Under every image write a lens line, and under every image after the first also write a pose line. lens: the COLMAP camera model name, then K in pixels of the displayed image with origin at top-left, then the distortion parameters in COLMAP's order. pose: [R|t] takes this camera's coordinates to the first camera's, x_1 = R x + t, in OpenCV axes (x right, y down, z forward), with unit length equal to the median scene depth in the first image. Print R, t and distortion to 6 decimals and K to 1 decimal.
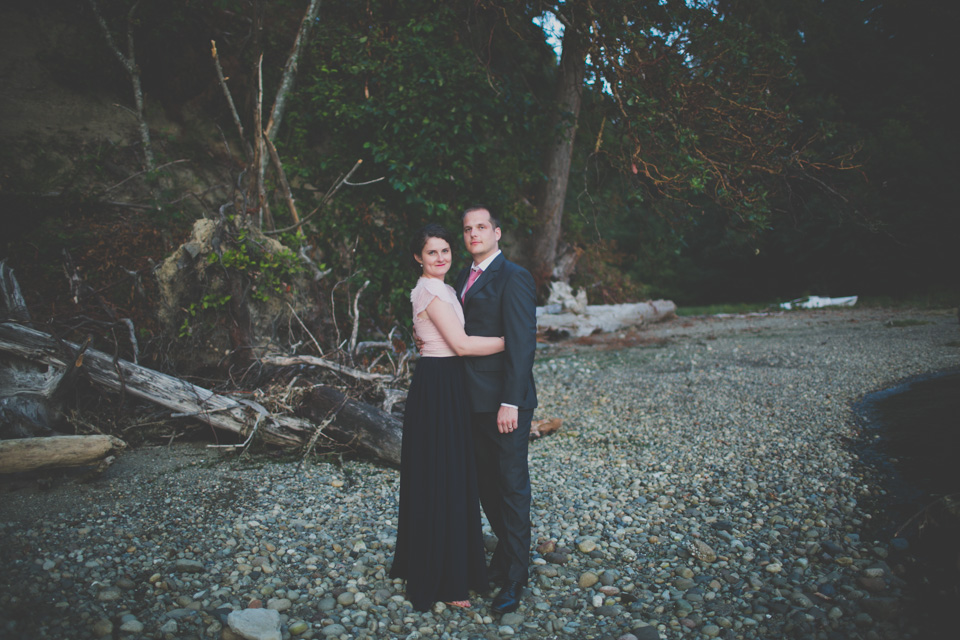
lens RADIAL K [[968.7, 0, 478.2], [0, 968.7, 318.5], [0, 0, 1]] dist [-0.070203, 0.000000]
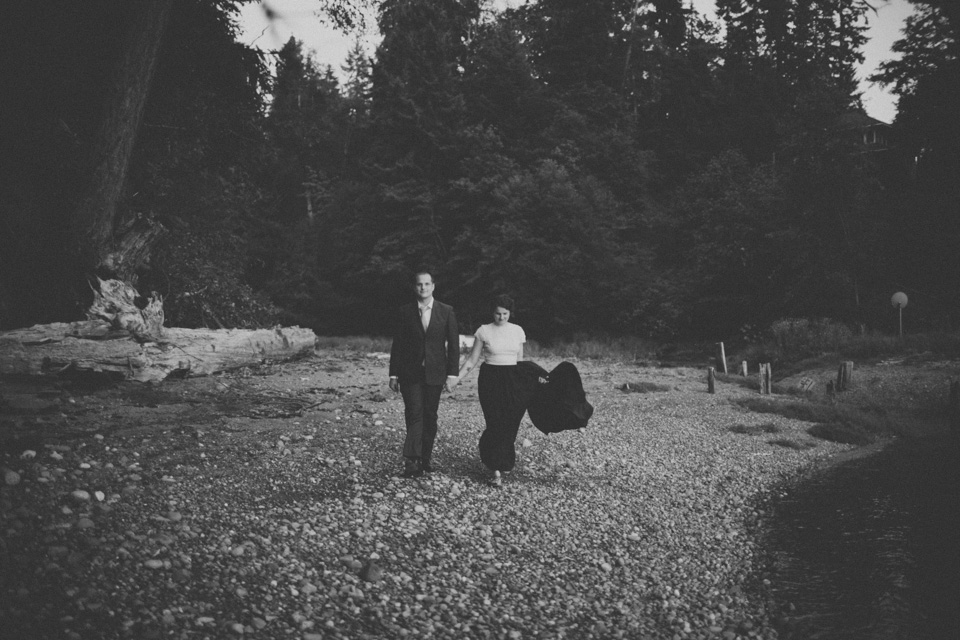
lens RADIAL K [[968.7, 0, 478.3], [0, 968.7, 317.8], [0, 0, 1]] dist [-0.070203, 0.000000]
pose [[0.926668, 0.081983, 0.366832, 0.076574], [-0.071743, 0.996560, -0.041487, -0.008403], [-0.368972, 0.012127, 0.929361, 0.416932]]
